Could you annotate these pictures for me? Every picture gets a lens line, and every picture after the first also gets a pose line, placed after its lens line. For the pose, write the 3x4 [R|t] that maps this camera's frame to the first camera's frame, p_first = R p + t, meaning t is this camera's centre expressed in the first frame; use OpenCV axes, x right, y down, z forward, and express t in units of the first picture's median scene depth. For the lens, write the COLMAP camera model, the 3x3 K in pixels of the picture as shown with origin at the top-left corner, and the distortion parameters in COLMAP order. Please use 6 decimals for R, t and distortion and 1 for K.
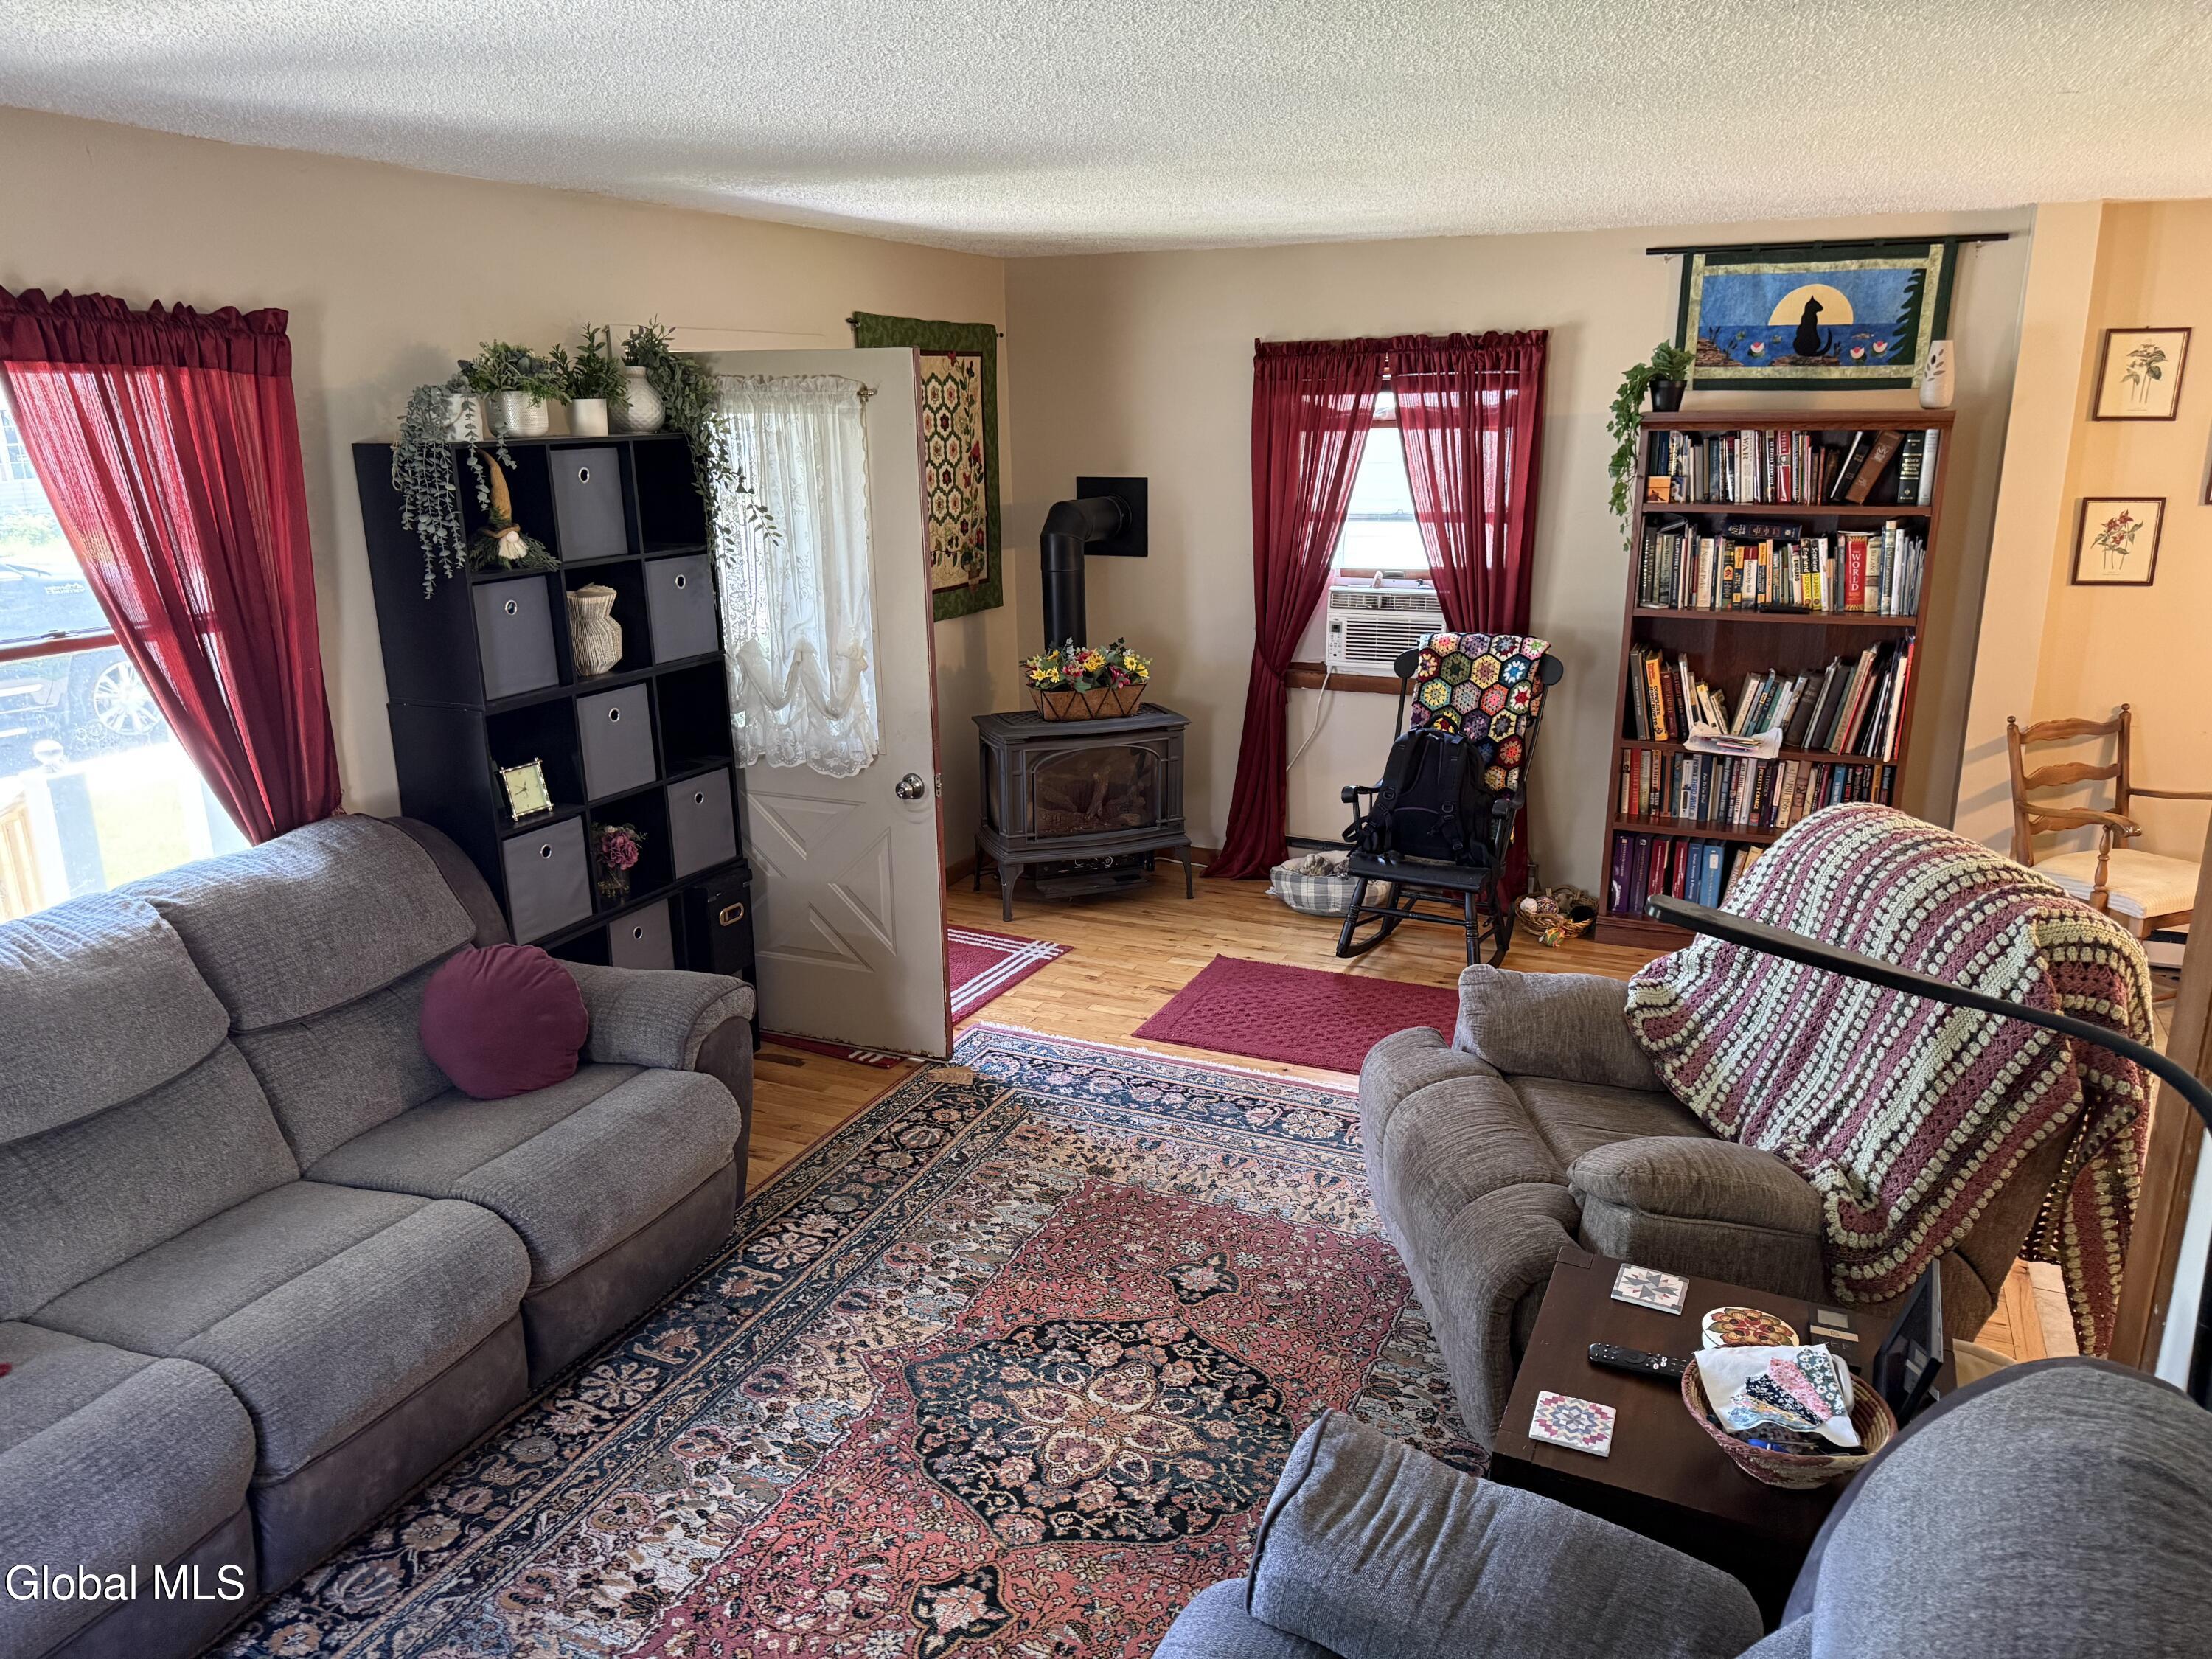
lens RADIAL K [[1569.8, 0, 1113.8], [0, 1569.8, 848.3], [0, 0, 1]] dist [0.185156, -0.348861]
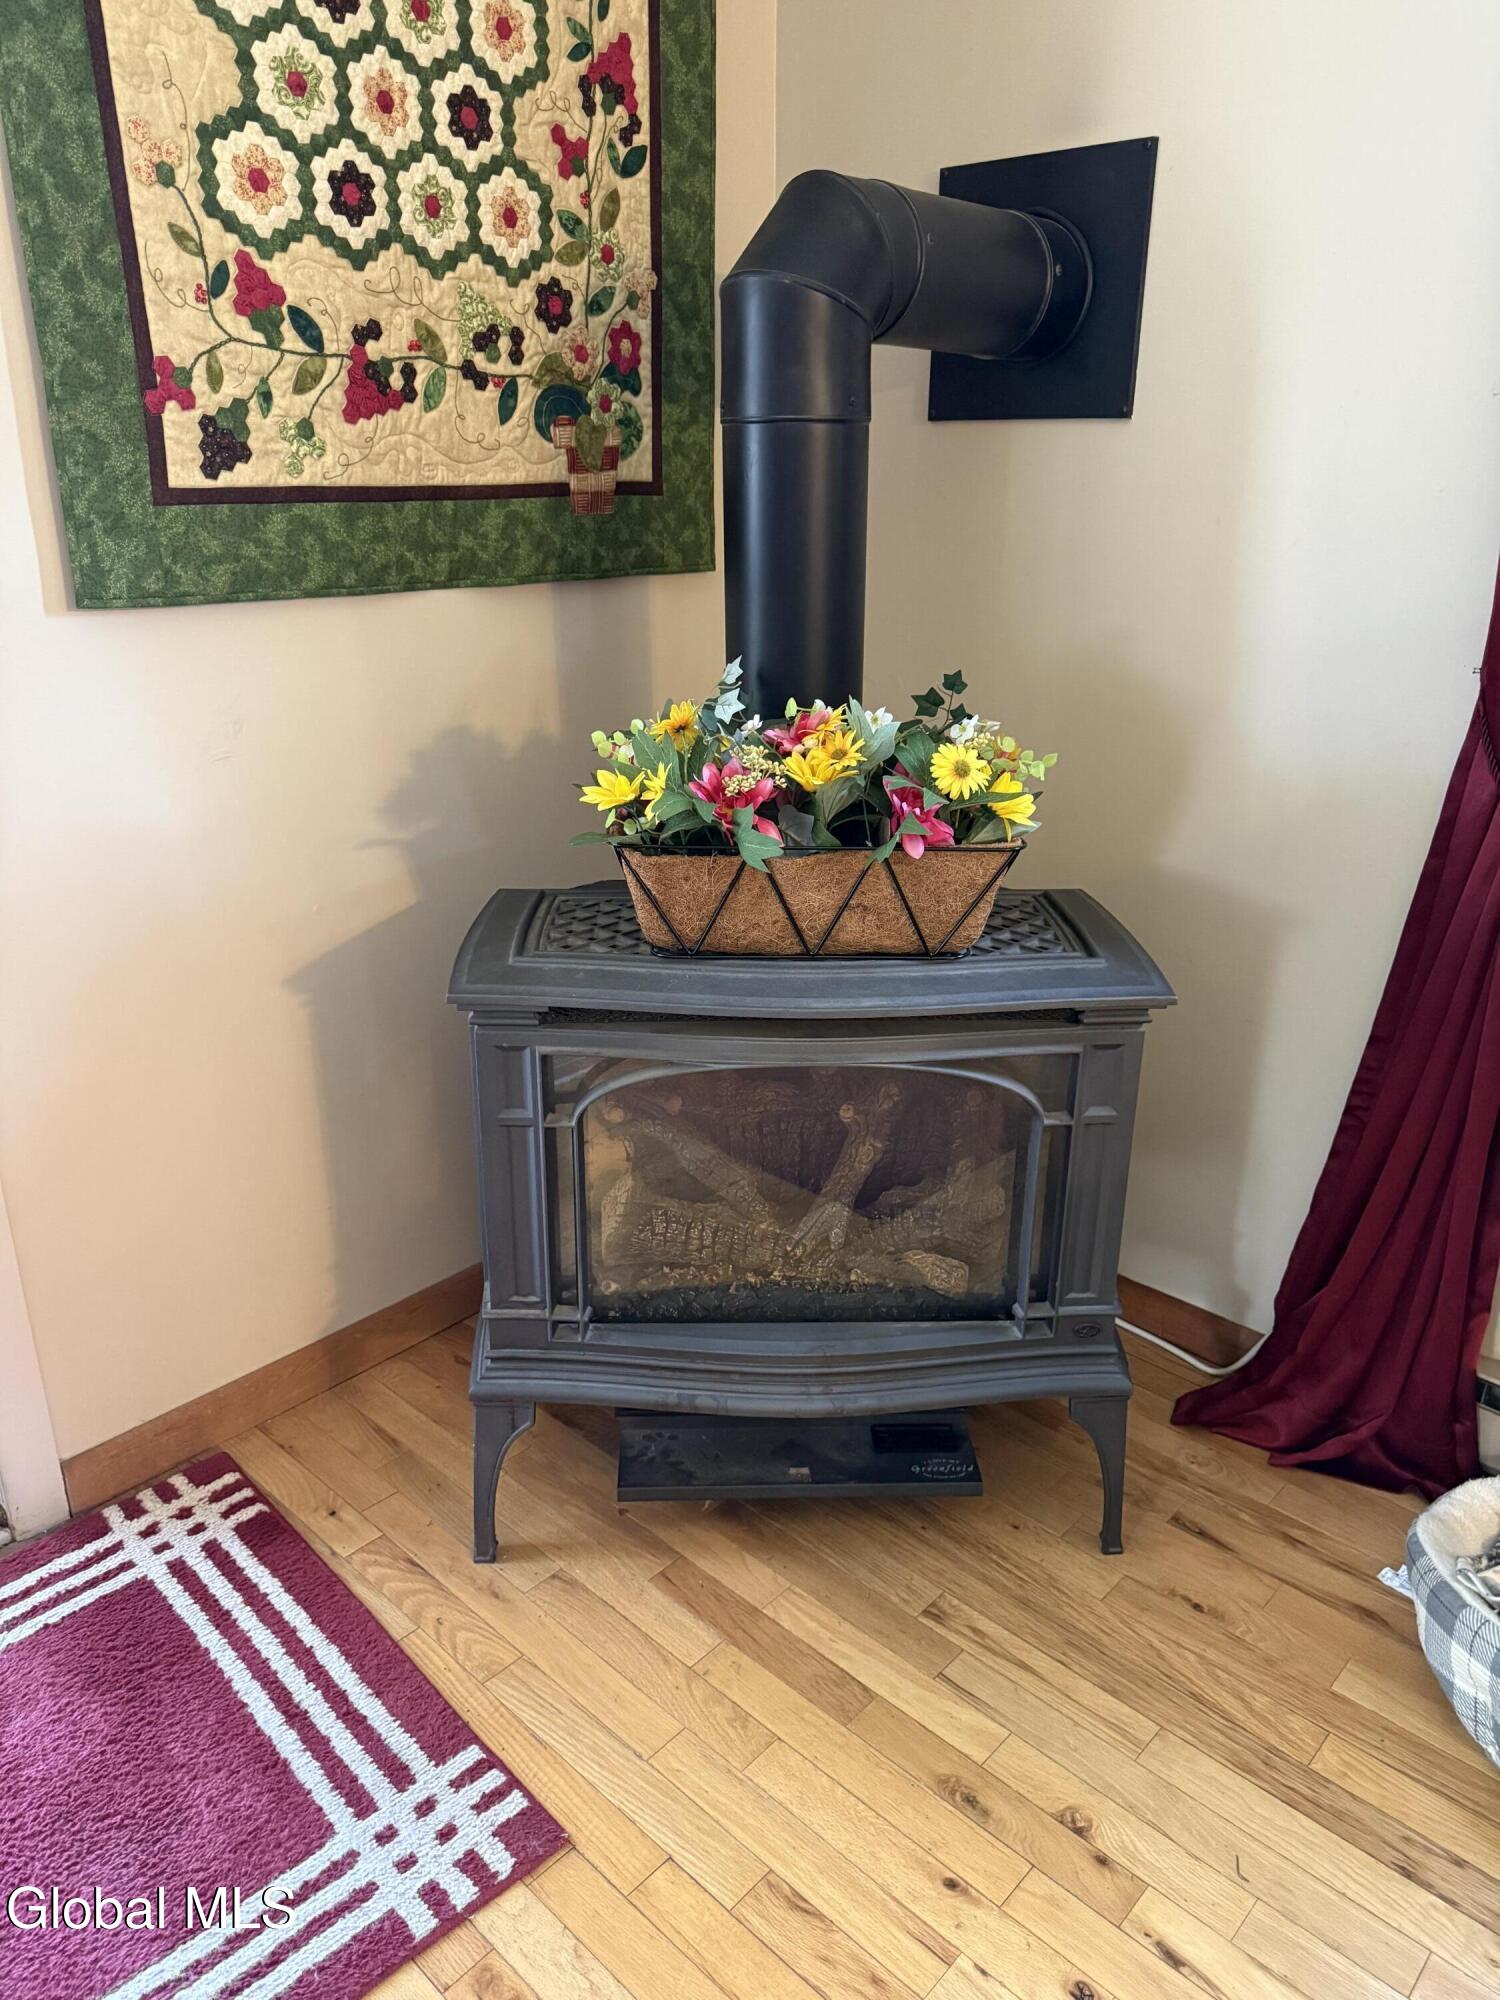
lens RADIAL K [[1428.1, 0, 728.5], [0, 1428.1, 989.9], [0, 0, 1]] dist [0.037456, -0.040334]
pose [[0.942887, 0.130987, -0.306279, 0.051529], [-0.104677, 0.989377, 0.100877, -0.099101], [0.316239, -0.063055, 0.946582, 0.742195]]
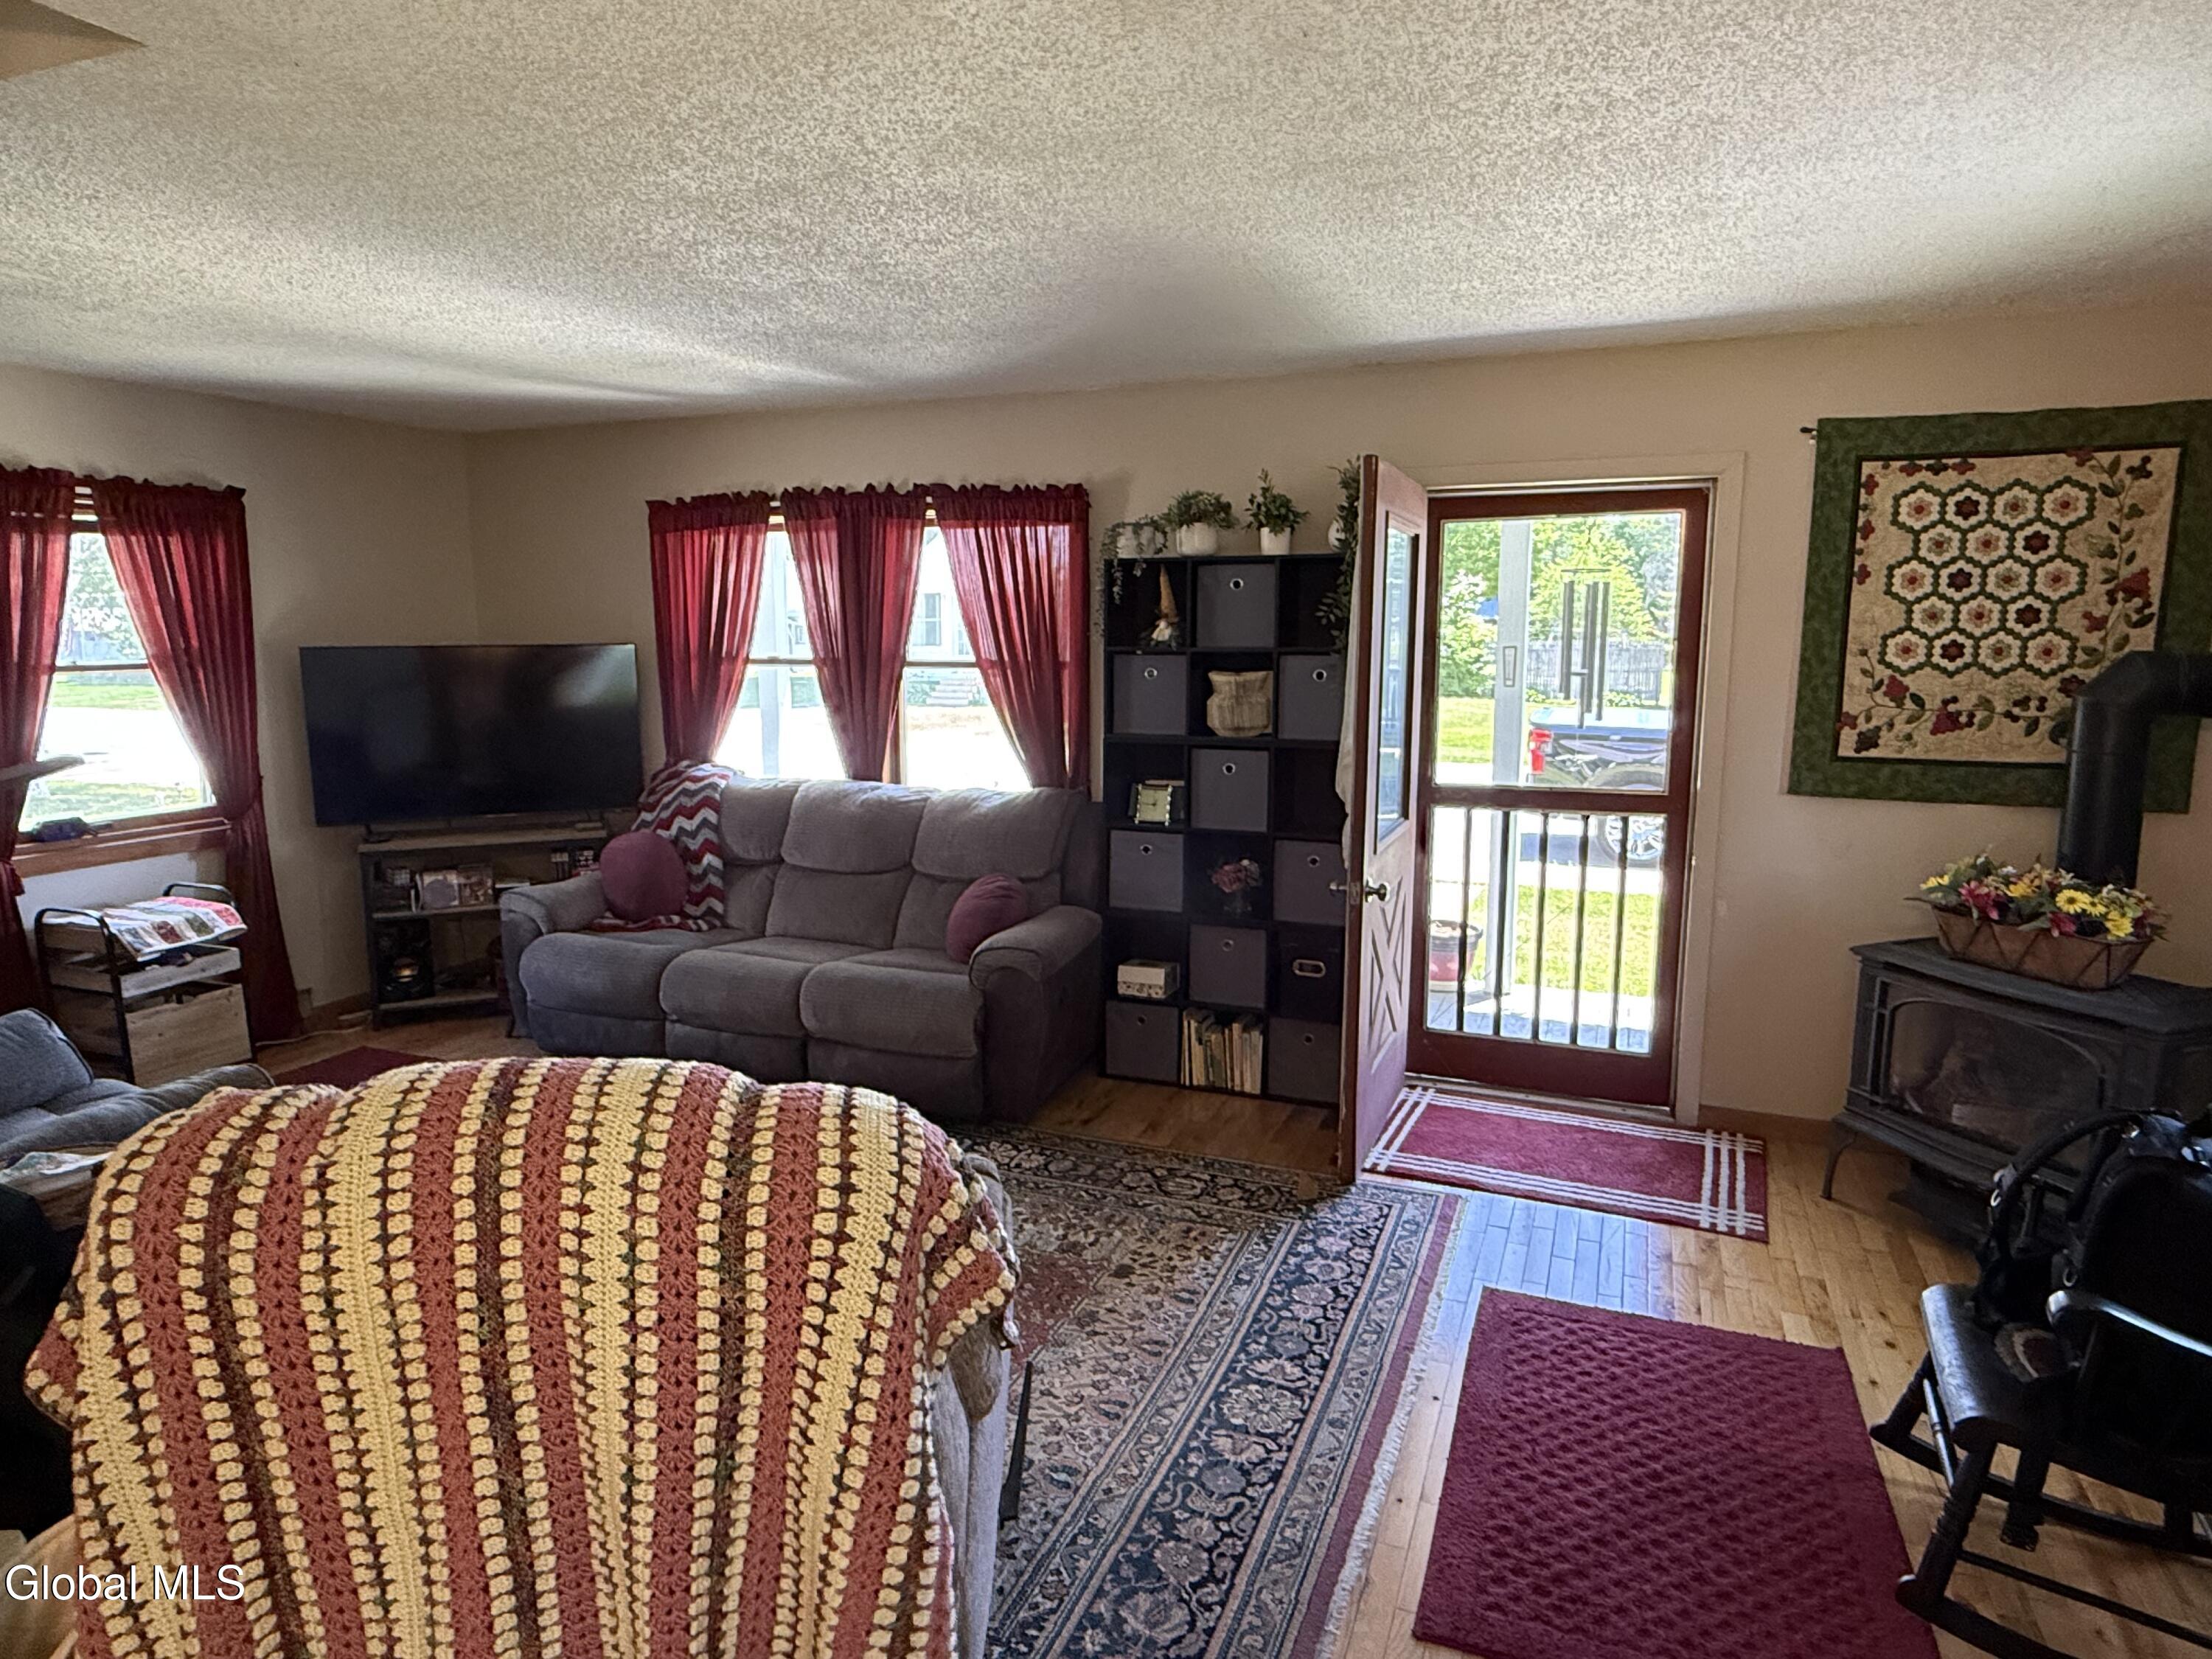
lens RADIAL K [[1280.8, 0, 1106.0], [0, 1280.8, 829.5], [0, 0, 1]] dist [0.001213, -0.000812]
pose [[0.024848, 0.161066, -0.986631, 0.483147], [-0.276325, 0.949591, 0.148060, -0.111344], [0.960743, 0.268952, 0.068102, 0.582465]]
